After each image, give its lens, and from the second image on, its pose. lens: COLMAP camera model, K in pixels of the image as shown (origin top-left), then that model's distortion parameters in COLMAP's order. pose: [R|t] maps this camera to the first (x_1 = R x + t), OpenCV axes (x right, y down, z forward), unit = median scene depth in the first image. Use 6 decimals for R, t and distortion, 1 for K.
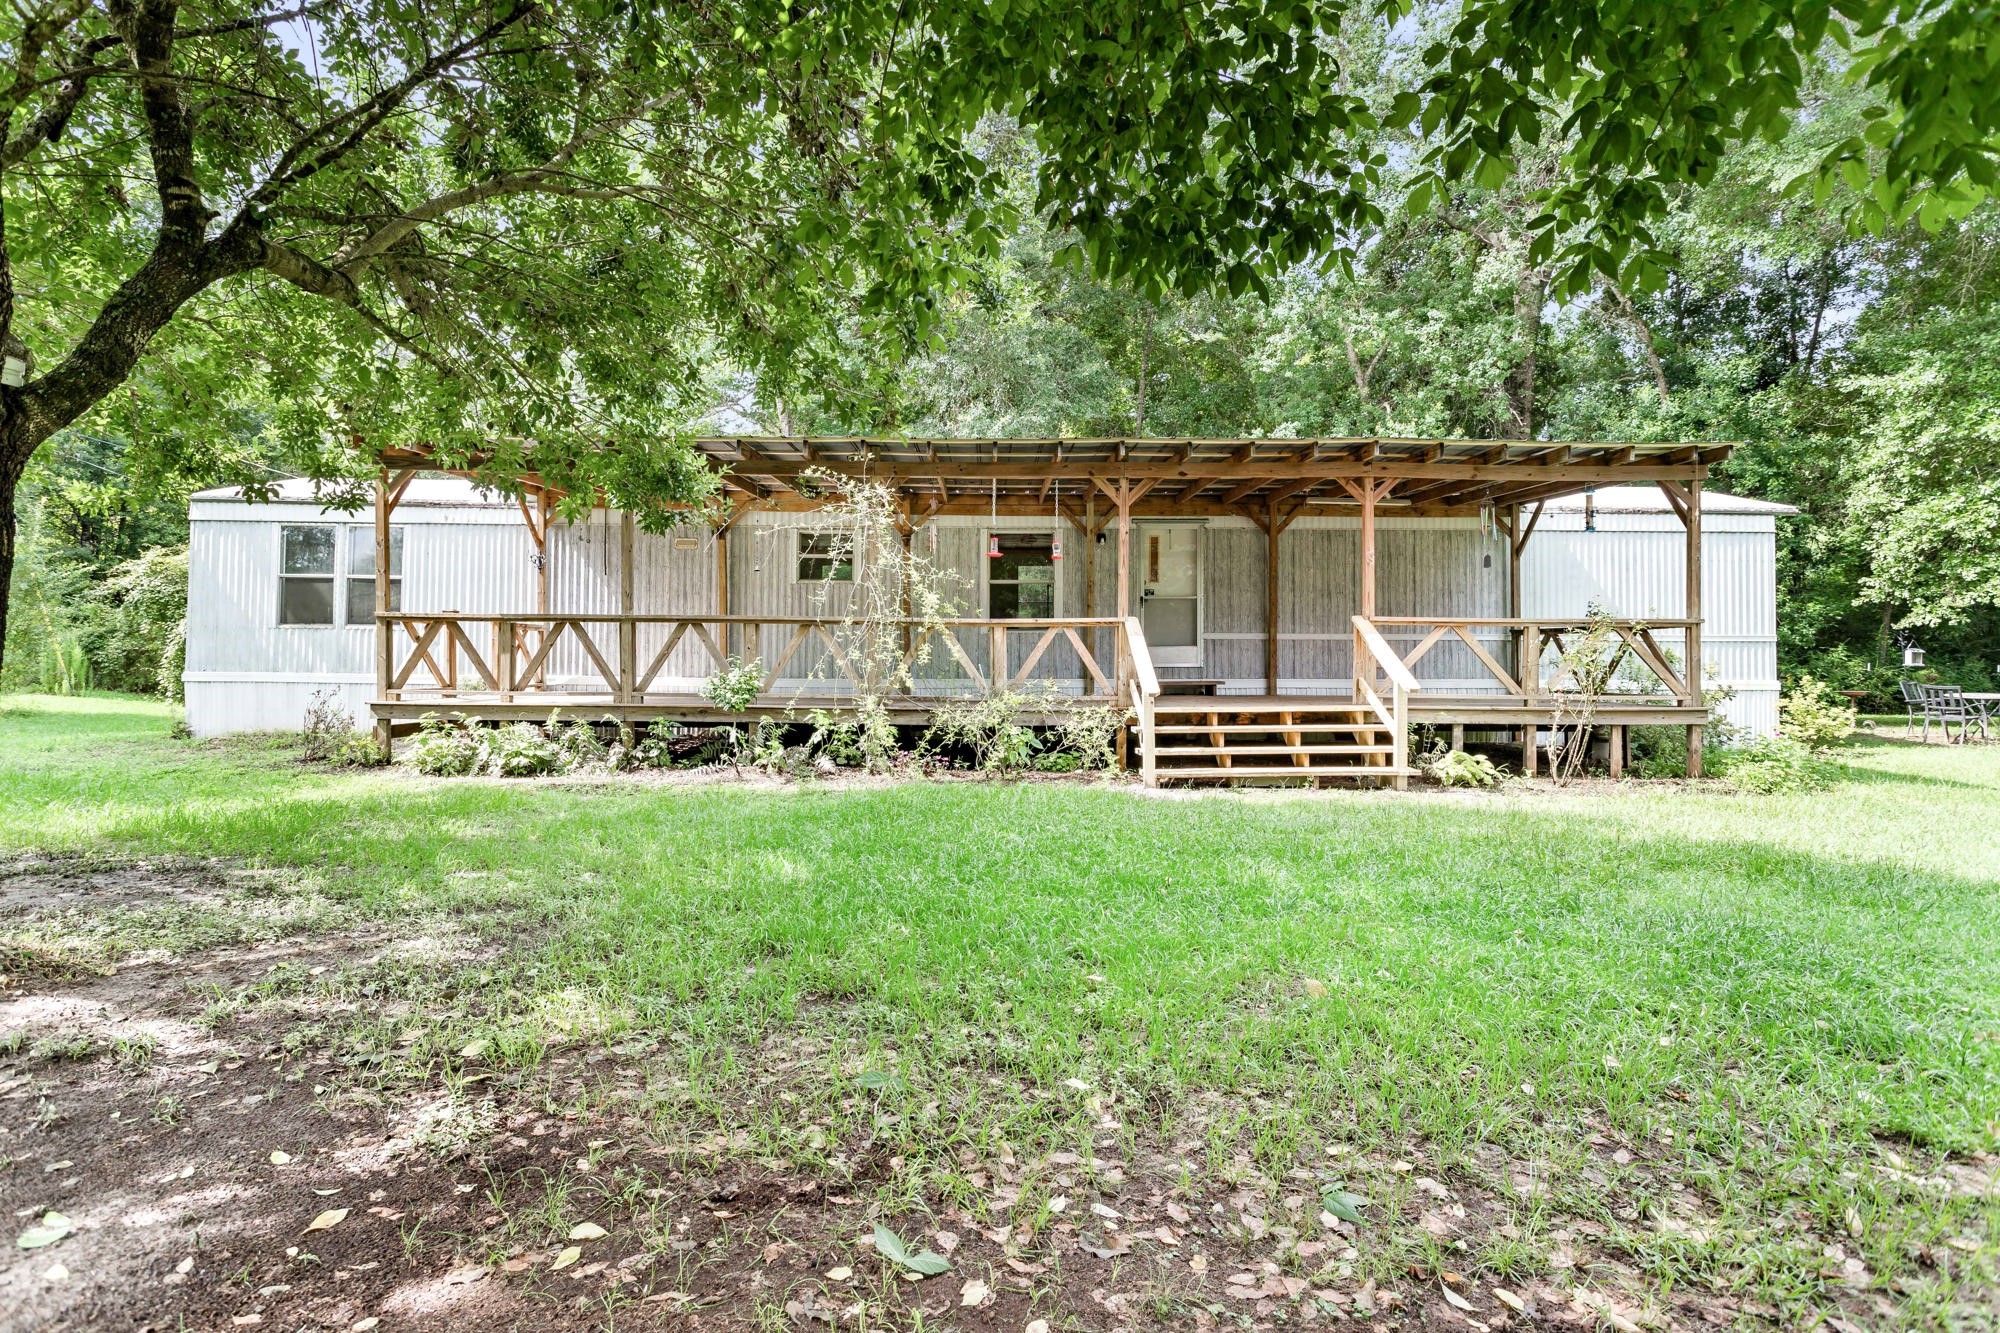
lens RADIAL K [[1086.8, 0, 990.6], [0, 1086.8, 618.7], [0, 0, 1]] dist [-0.000038, 0.000624]
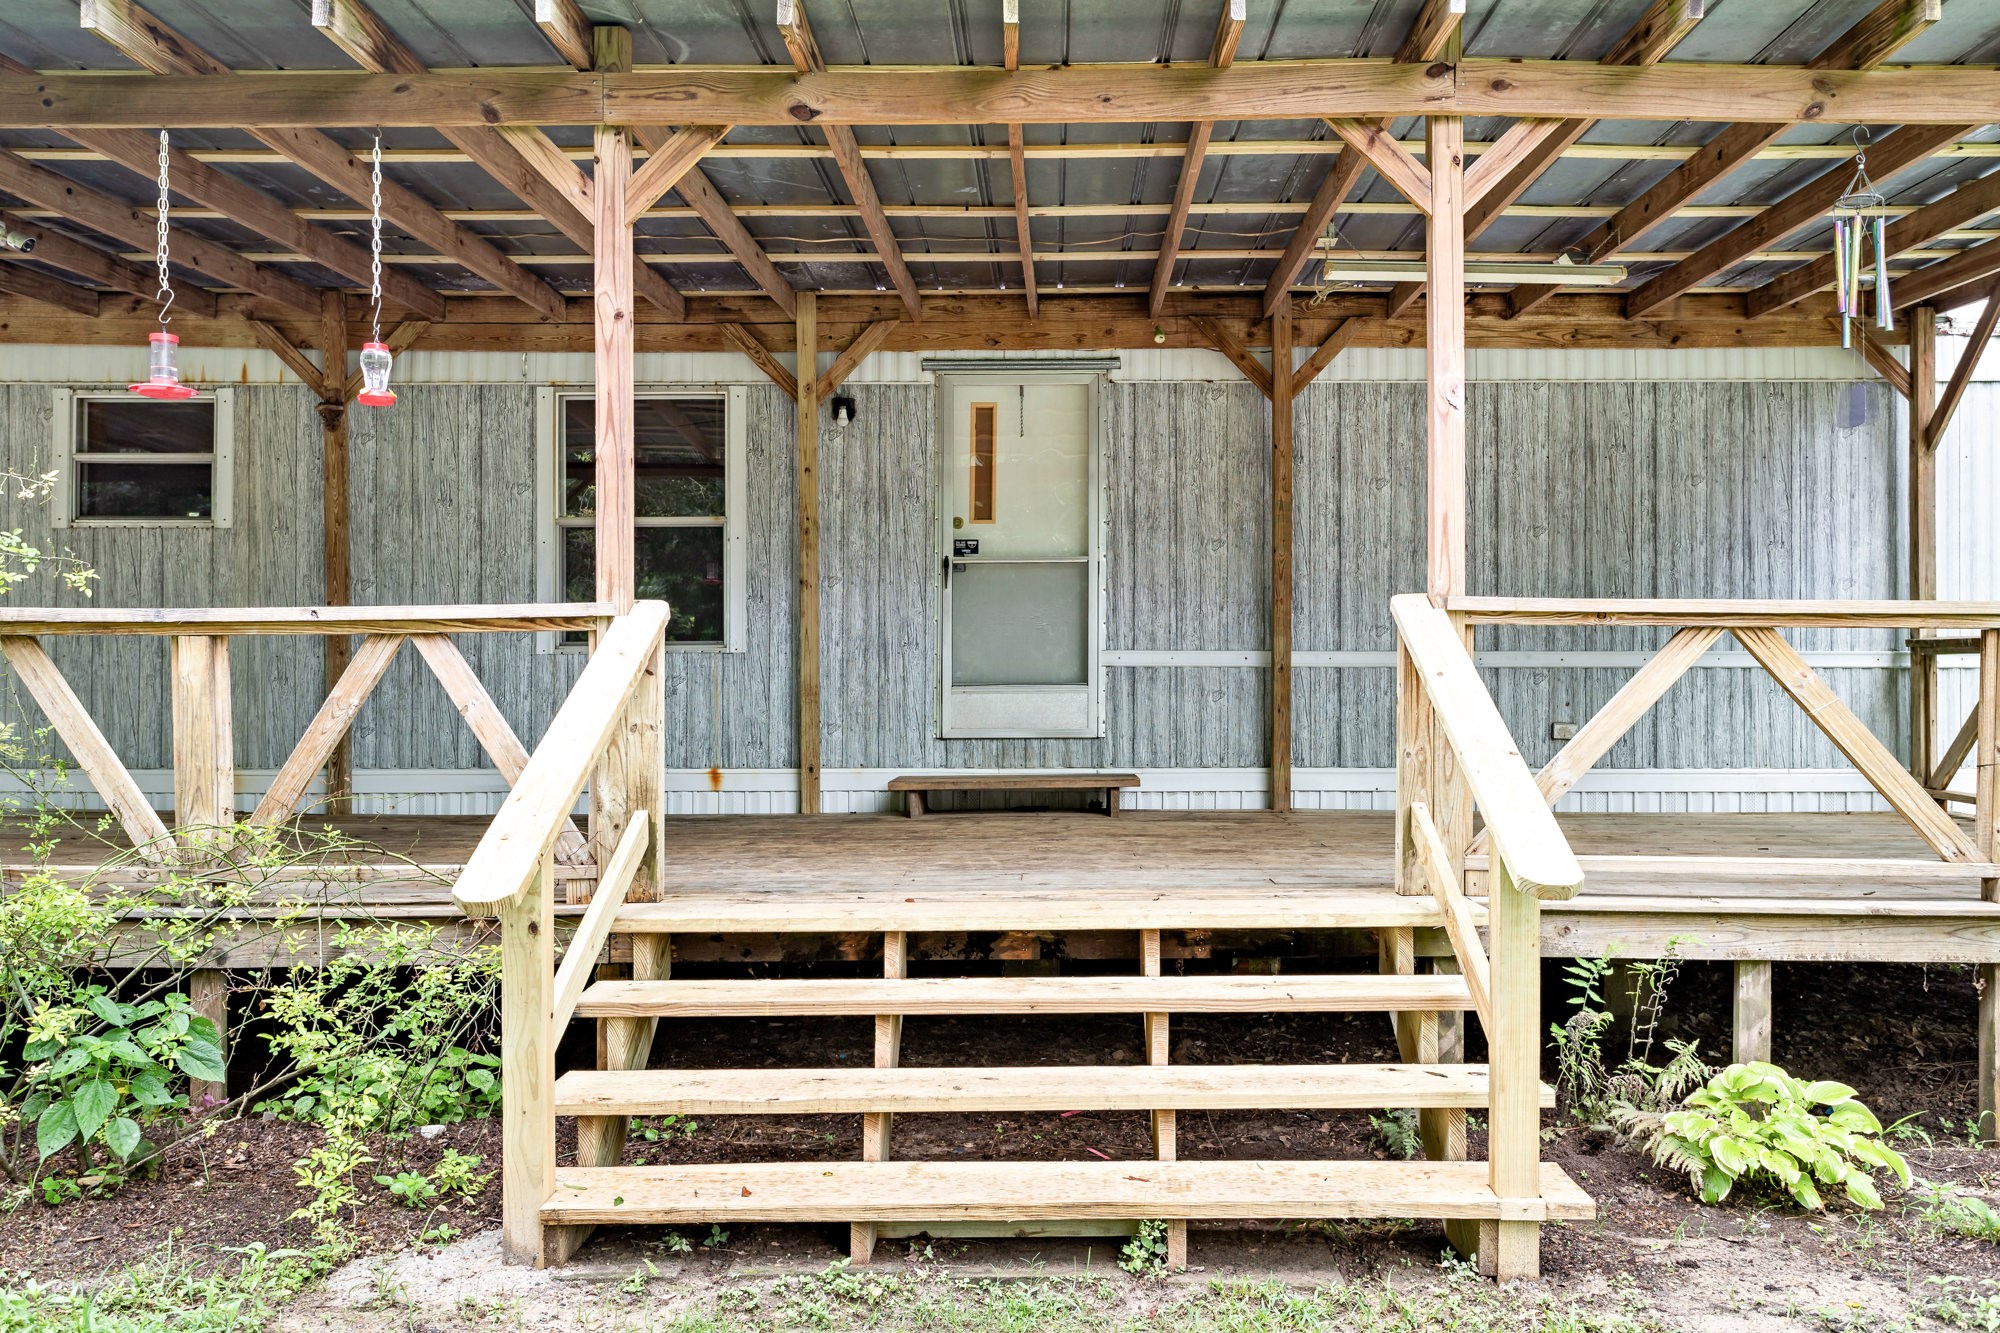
lens RADIAL K [[1648.2, 0, 1008.1], [0, 1648.2, 654.1], [0, 0, 1]] dist [0.013614, -0.006294]
pose [[0.999419, -0.002121, -0.034016, 0.183307], [0.002679, 0.999862, 0.016381, 0.004722], [0.033977, -0.016462, 0.999287, 0.411596]]
